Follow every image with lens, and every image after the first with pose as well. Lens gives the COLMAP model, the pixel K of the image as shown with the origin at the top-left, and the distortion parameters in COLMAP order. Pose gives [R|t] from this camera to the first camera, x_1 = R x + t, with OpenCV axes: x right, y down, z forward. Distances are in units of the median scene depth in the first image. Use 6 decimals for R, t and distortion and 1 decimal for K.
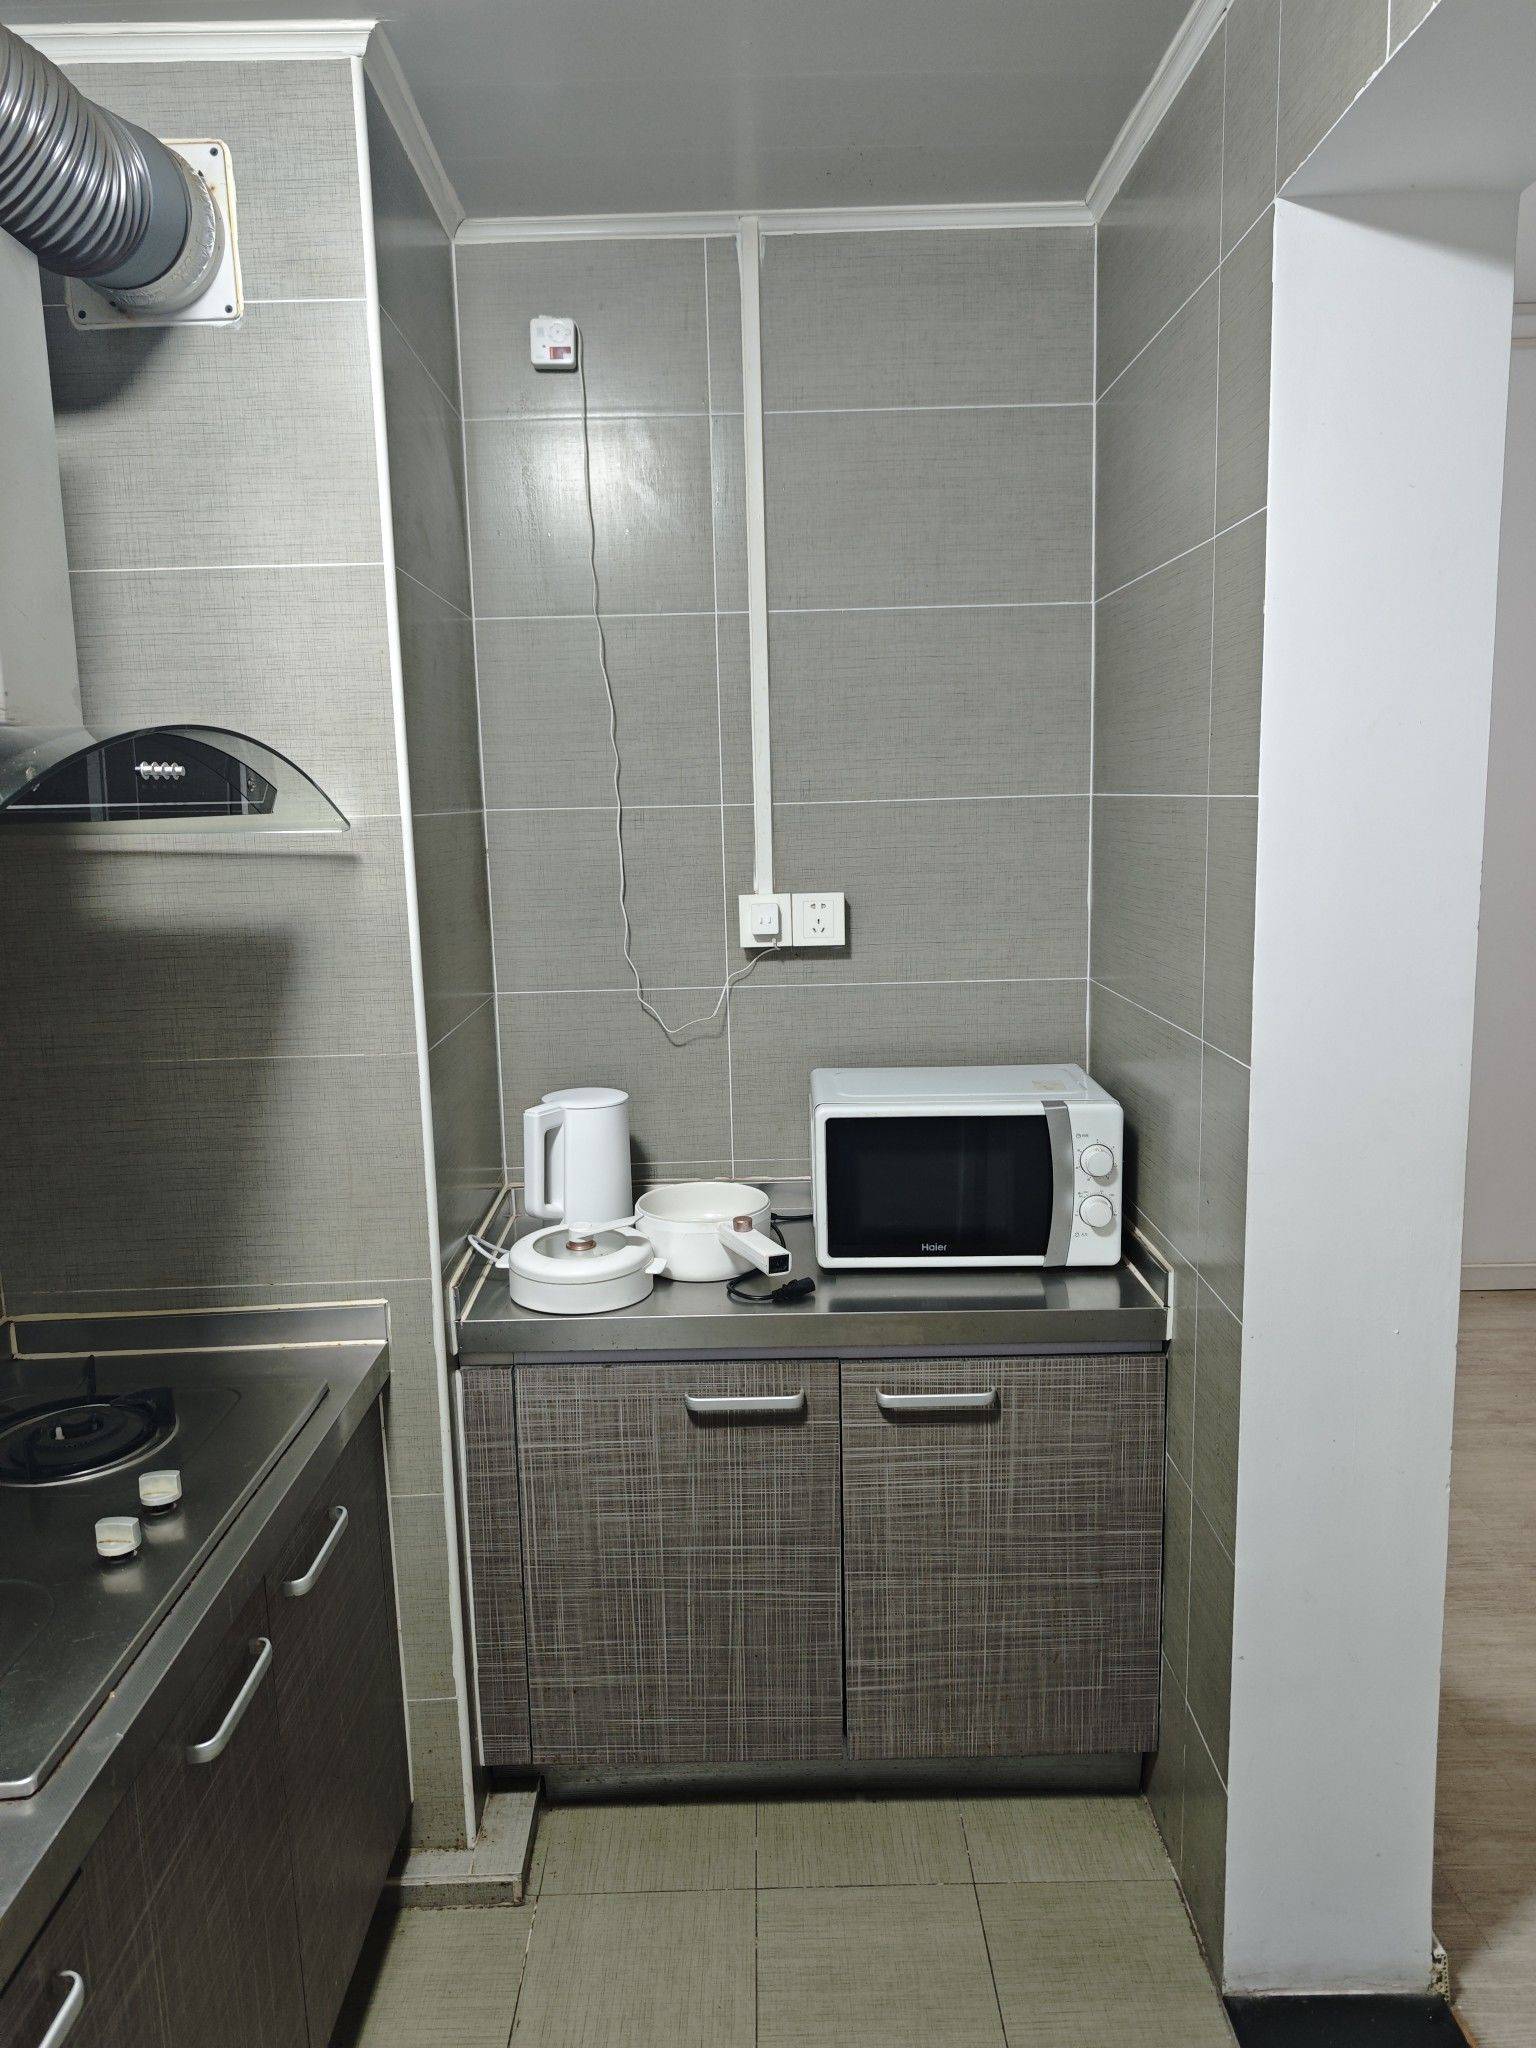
lens RADIAL K [[1414.1, 0, 768.0], [0, 1414.1, 1024.0], [0, 0, 1]] dist [-0.000710, 0.000551]
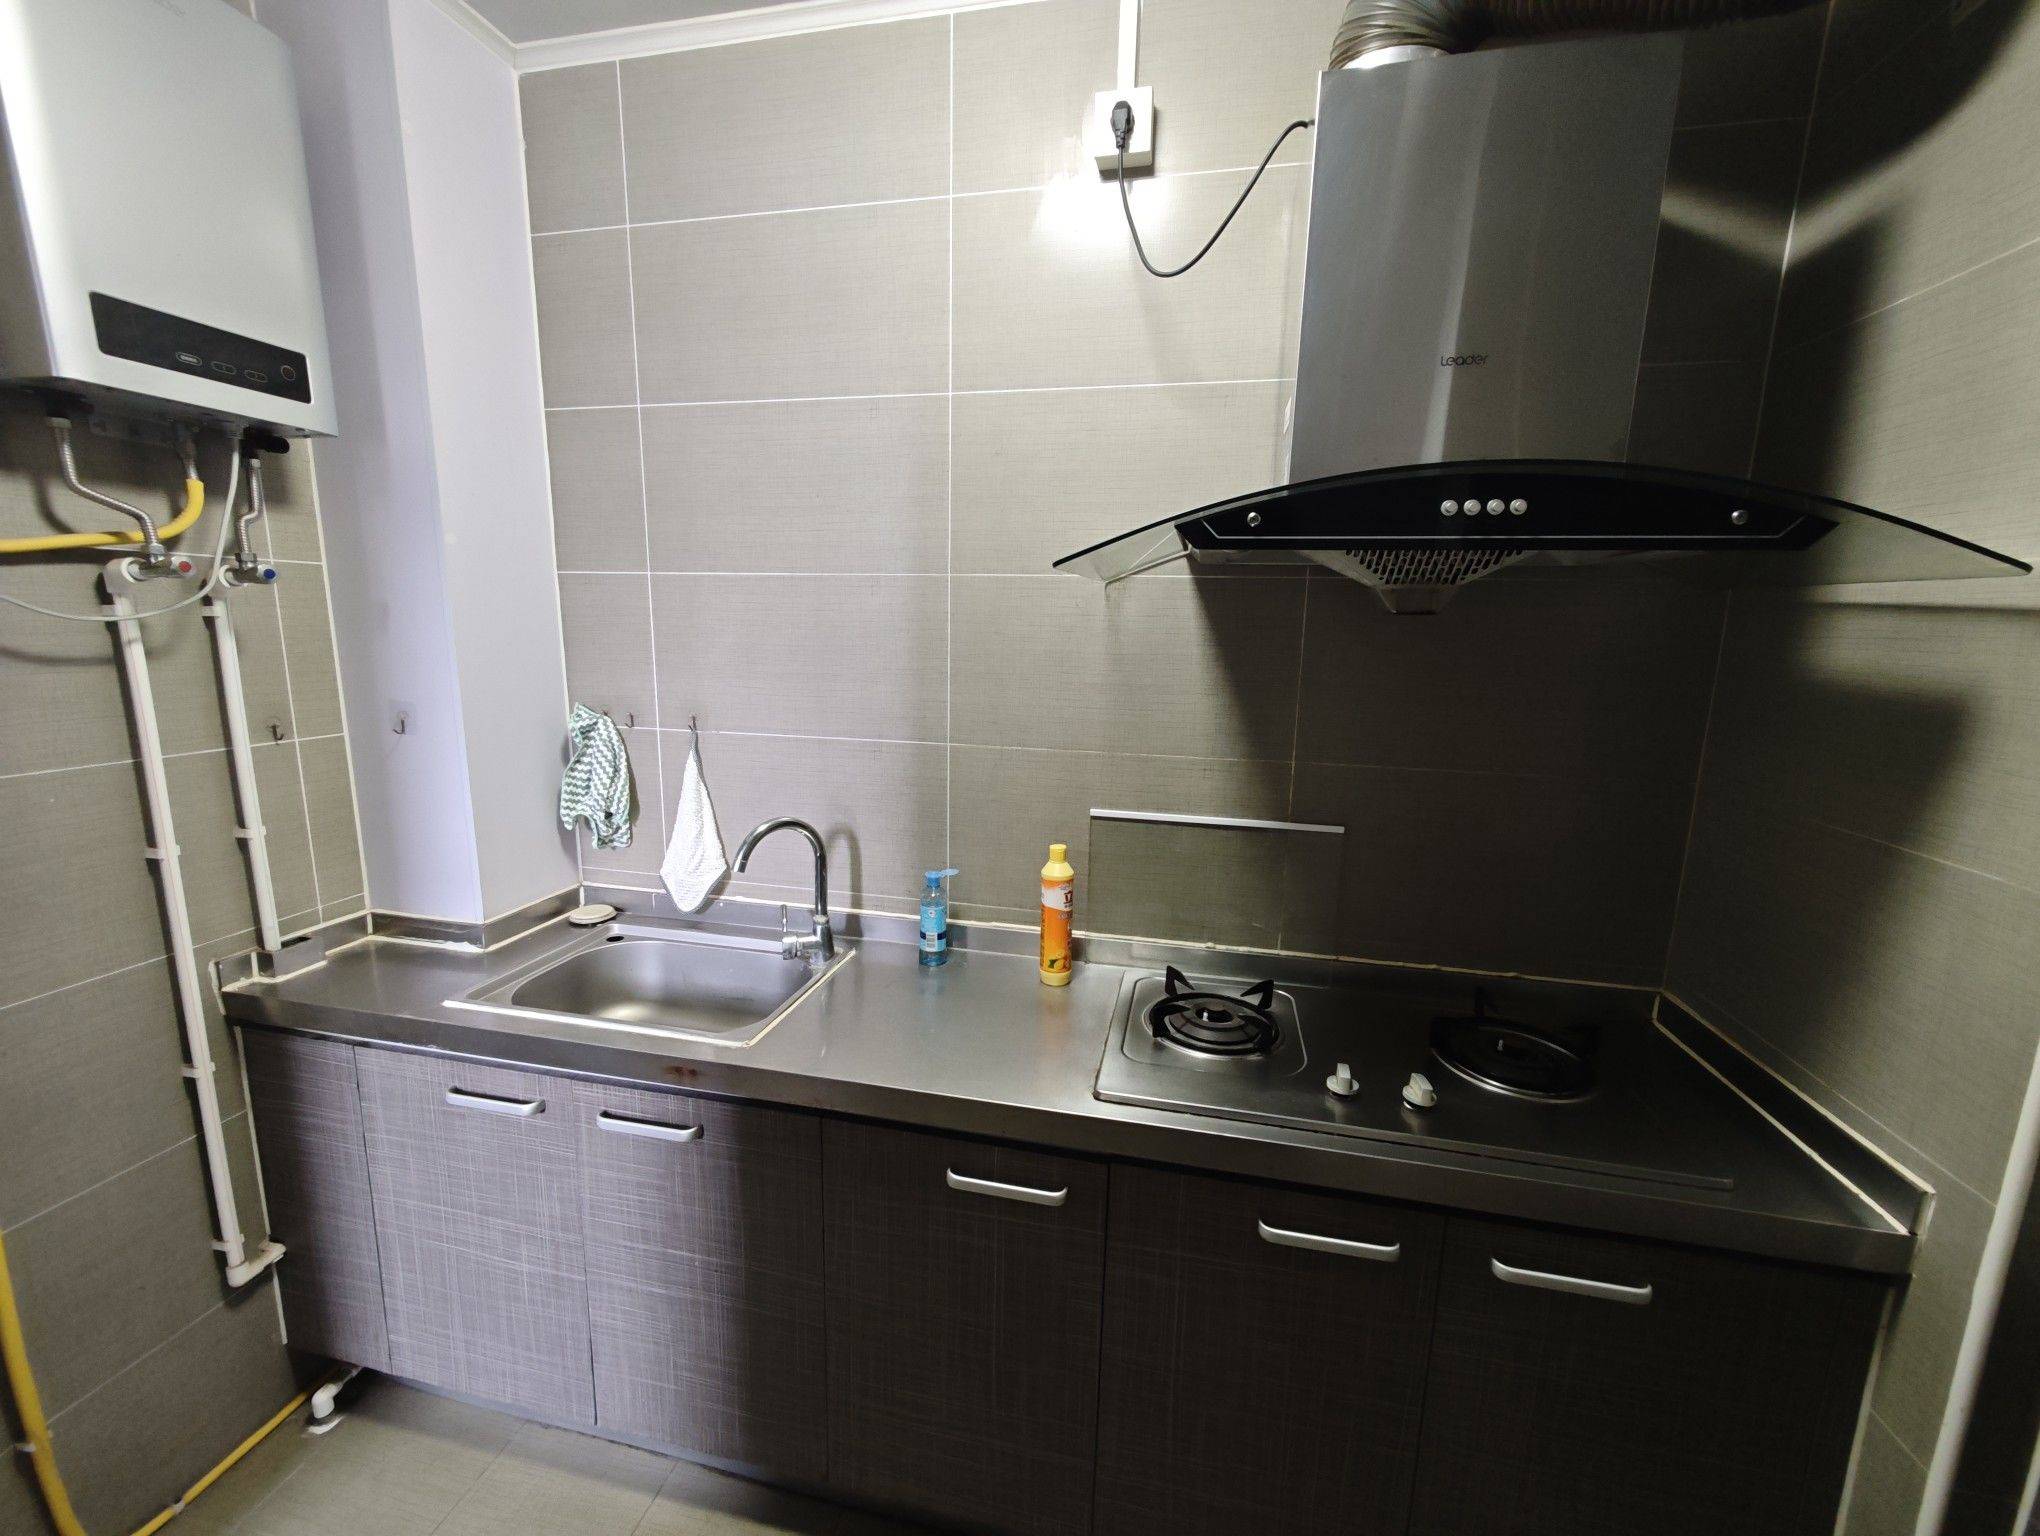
lens RADIAL K [[831.6, 0, 1016.9], [0, 831.6, 766.9], [0, 0, 1]] dist [-0.003654, 0.000049]
pose [[-0.219919, 0.190535, -0.956730, 0.239923], [-0.160095, 0.960394, 0.228065, -0.052446], [0.962292, 0.203324, -0.180705, 0.575782]]
